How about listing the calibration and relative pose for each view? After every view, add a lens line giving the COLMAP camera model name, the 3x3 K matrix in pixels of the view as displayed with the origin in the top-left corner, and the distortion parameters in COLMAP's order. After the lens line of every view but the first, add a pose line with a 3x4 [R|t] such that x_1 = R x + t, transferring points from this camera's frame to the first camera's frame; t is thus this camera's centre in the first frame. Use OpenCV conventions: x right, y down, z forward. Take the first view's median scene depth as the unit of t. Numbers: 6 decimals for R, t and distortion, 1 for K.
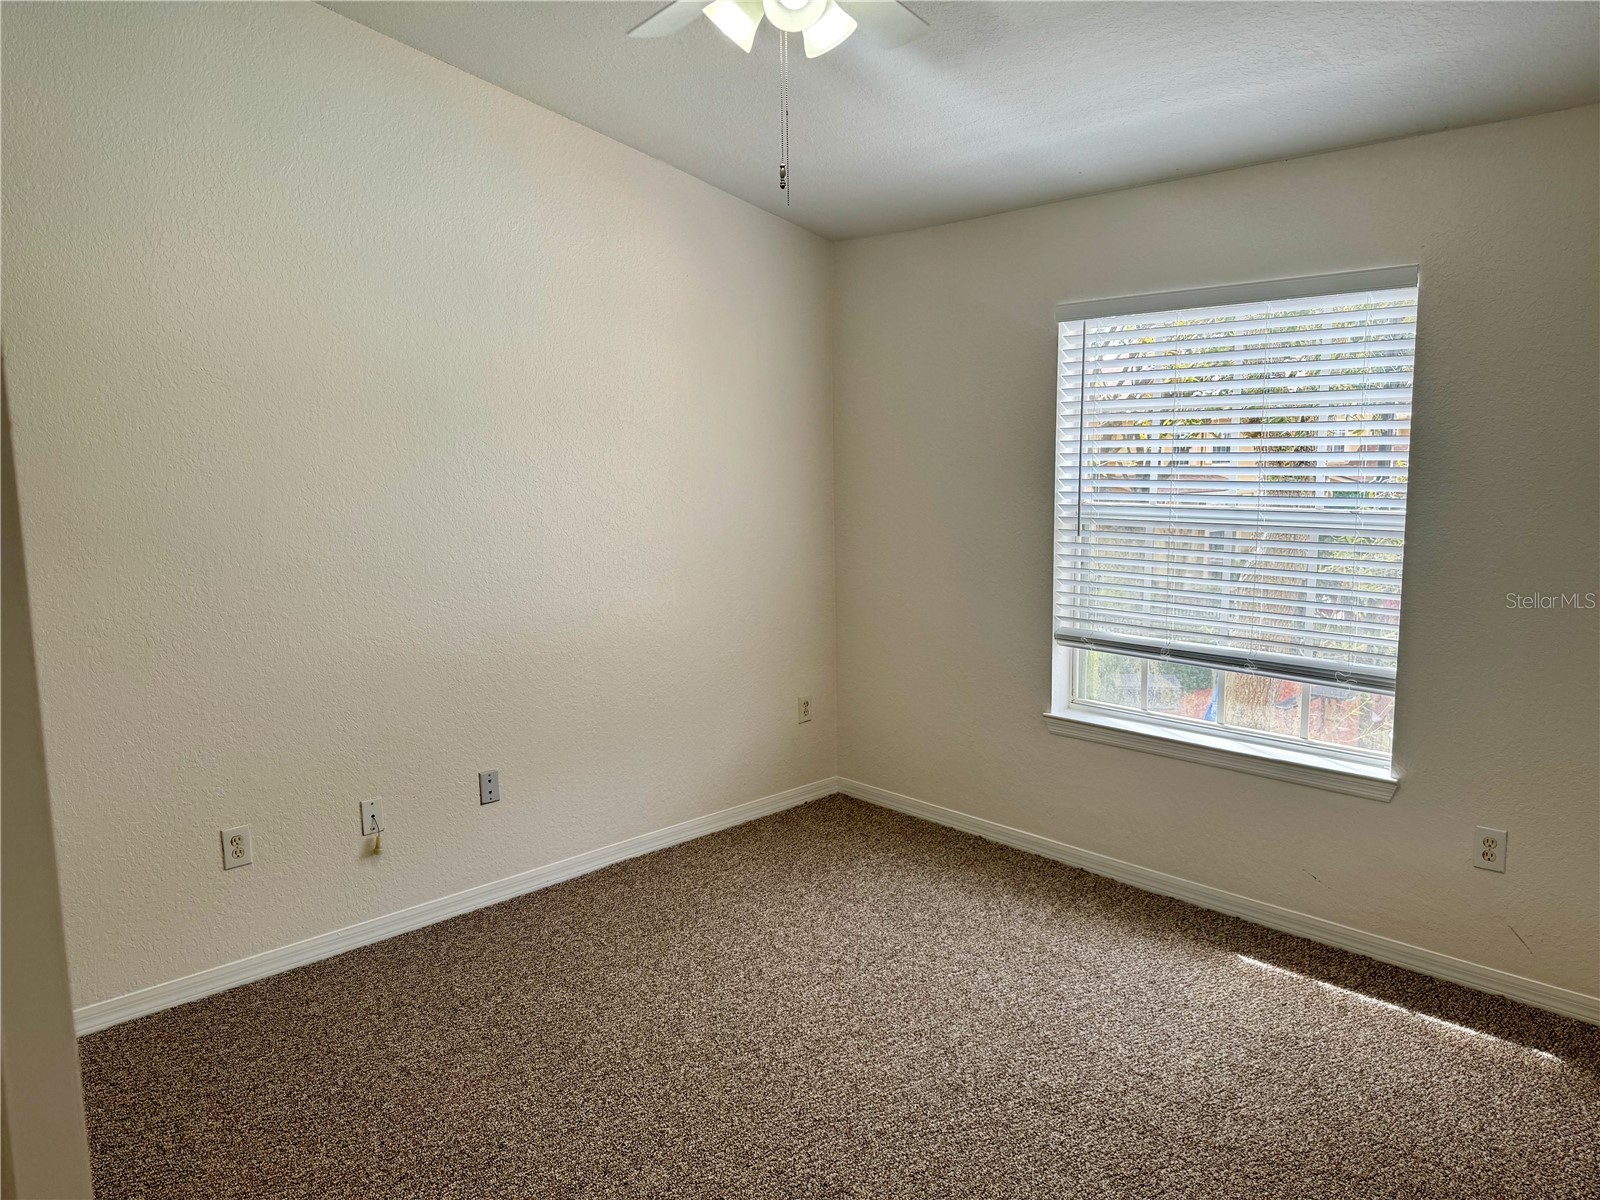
lens RADIAL K [[1118.4, 0, 792.2], [0, 1118.4, 612.3], [0, 0, 1]] dist [0.050801, -0.058961]
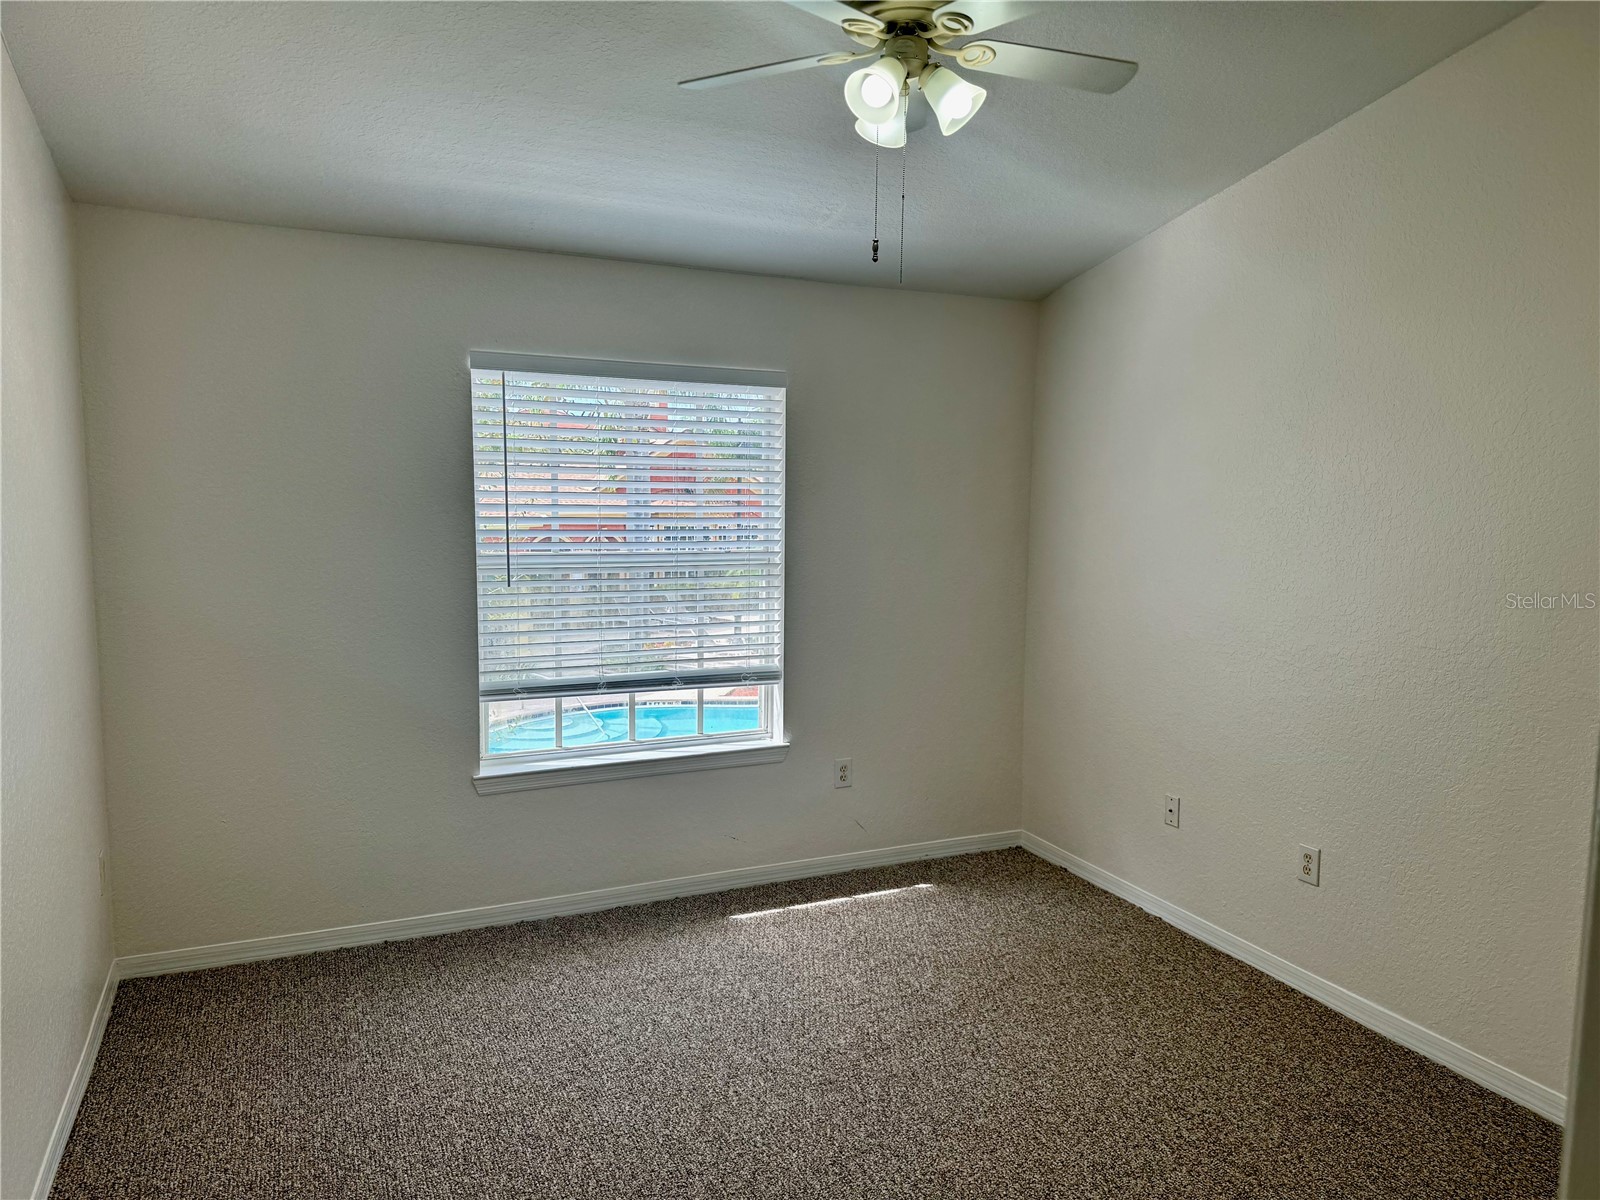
lens RADIAL K [[1118.4, 0, 800.6], [0, 1118.4, 599.5], [0, 0, 1]] dist [0.050801, -0.058961]
pose [[0.324408, -0.081819, 0.942372, -0.665420], [0.128477, 0.990831, 0.041798, -0.073028], [-0.937152, 0.107513, 0.331945, 0.474066]]
